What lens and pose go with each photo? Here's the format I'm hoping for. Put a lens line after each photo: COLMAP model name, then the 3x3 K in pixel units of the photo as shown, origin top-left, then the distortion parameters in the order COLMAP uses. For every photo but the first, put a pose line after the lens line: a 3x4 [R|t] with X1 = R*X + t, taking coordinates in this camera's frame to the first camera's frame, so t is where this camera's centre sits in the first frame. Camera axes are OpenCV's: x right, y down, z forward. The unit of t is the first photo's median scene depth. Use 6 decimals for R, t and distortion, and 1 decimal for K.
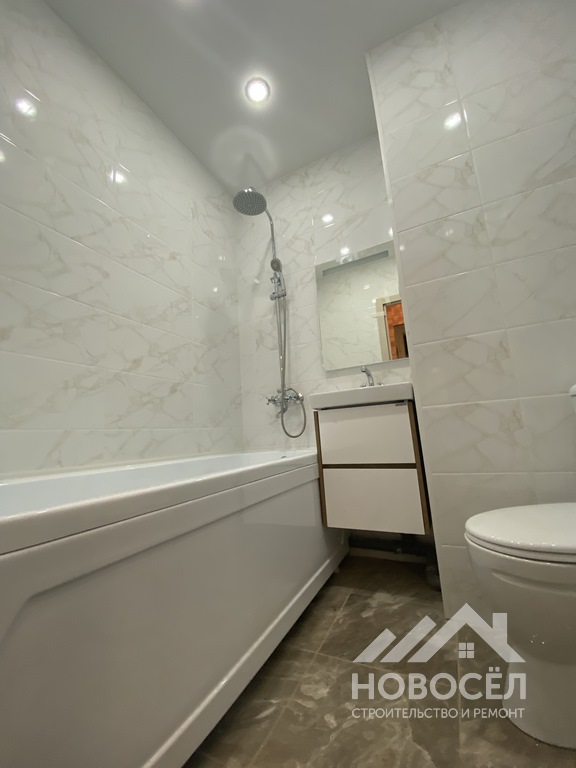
lens RADIAL K [[308.0, 0, 288.9], [0, 308.0, 385.6], [0, 0, 1]] dist [0.012782, -0.017108]
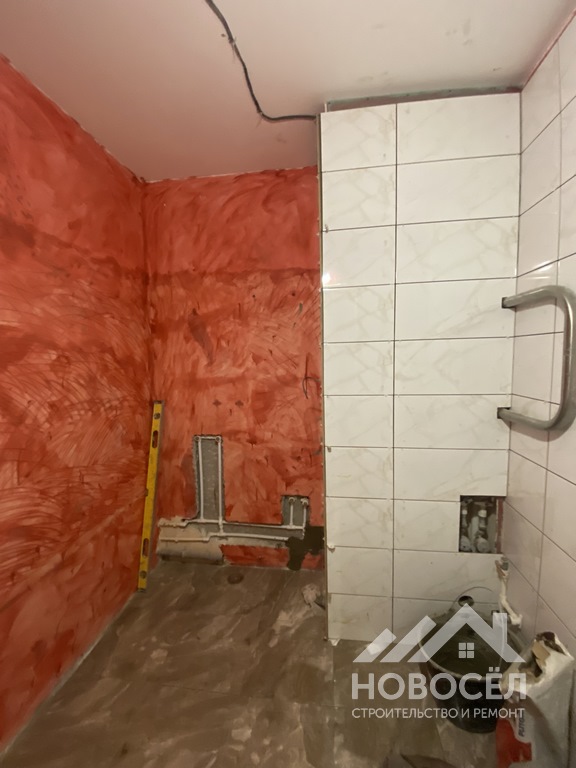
lens RADIAL K [[308.0, 0, 290.0], [0, 308.0, 385.4], [0, 0, 1]] dist [0.012782, -0.017108]
pose [[0.943663, 0.012793, 0.330660, -0.113576], [-0.091332, 0.970507, 0.223103, -0.545892], [-0.318053, -0.240734, 0.917000, 0.006006]]
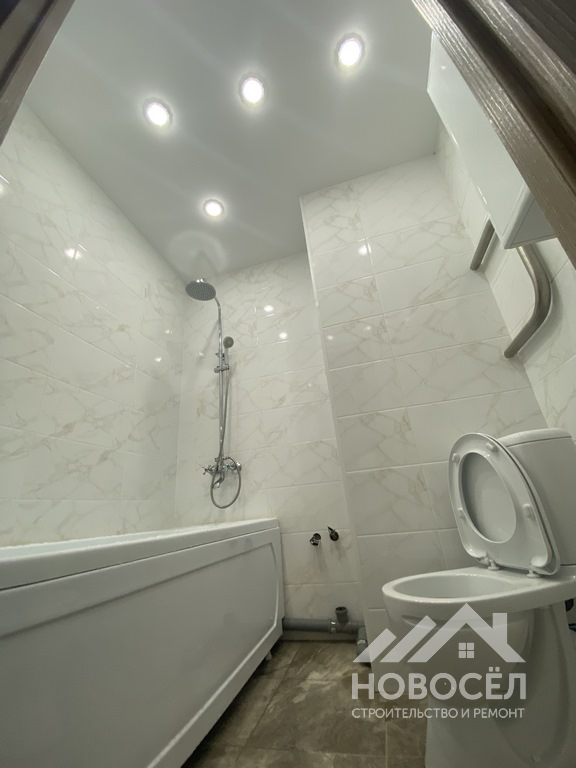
lens RADIAL K [[308.0, 0, 290.6], [0, 308.0, 384.3], [0, 0, 1]] dist [0.012782, -0.017108]
pose [[0.980349, 0.051036, 0.190557, -0.000384], [-0.004552, 0.971551, -0.236788, 0.019803], [-0.197221, 0.231267, 0.952691, -0.094165]]
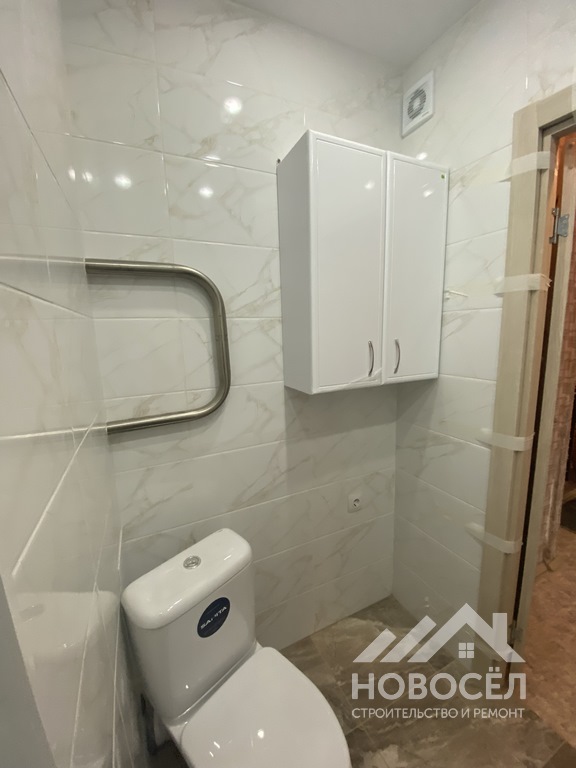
lens RADIAL K [[308.0, 0, 288.1], [0, 308.0, 382.6], [0, 0, 1]] dist [0.012782, -0.017108]
pose [[-0.785237, -0.010369, 0.619109, 0.105417], [-0.015258, 0.999880, -0.002605, -0.409905], [-0.619008, -0.011492, -0.785301, 0.954960]]
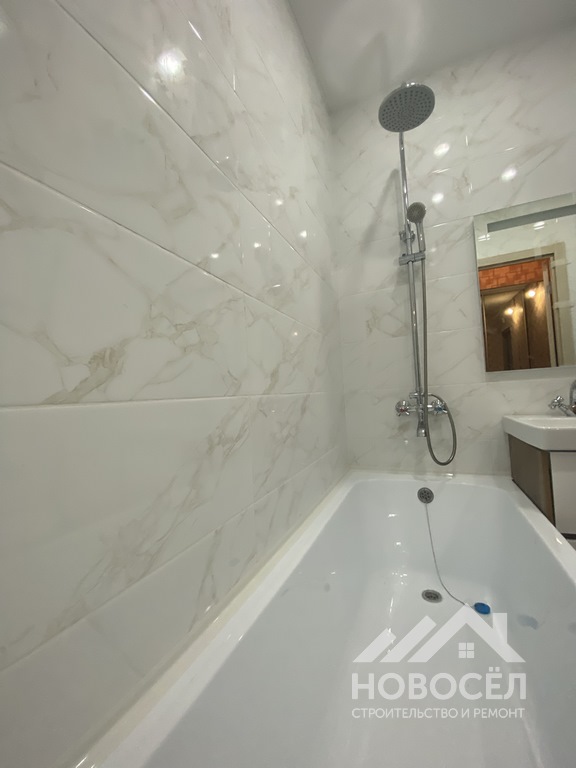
lens RADIAL K [[308.0, 0, 286.4], [0, 308.0, 385.2], [0, 0, 1]] dist [0.012782, -0.017108]
pose [[0.999249, 0.010314, 0.037353, -0.495882], [-0.015003, 0.991721, 0.127531, -0.135091], [-0.035728, -0.127996, 0.991131, 0.399732]]
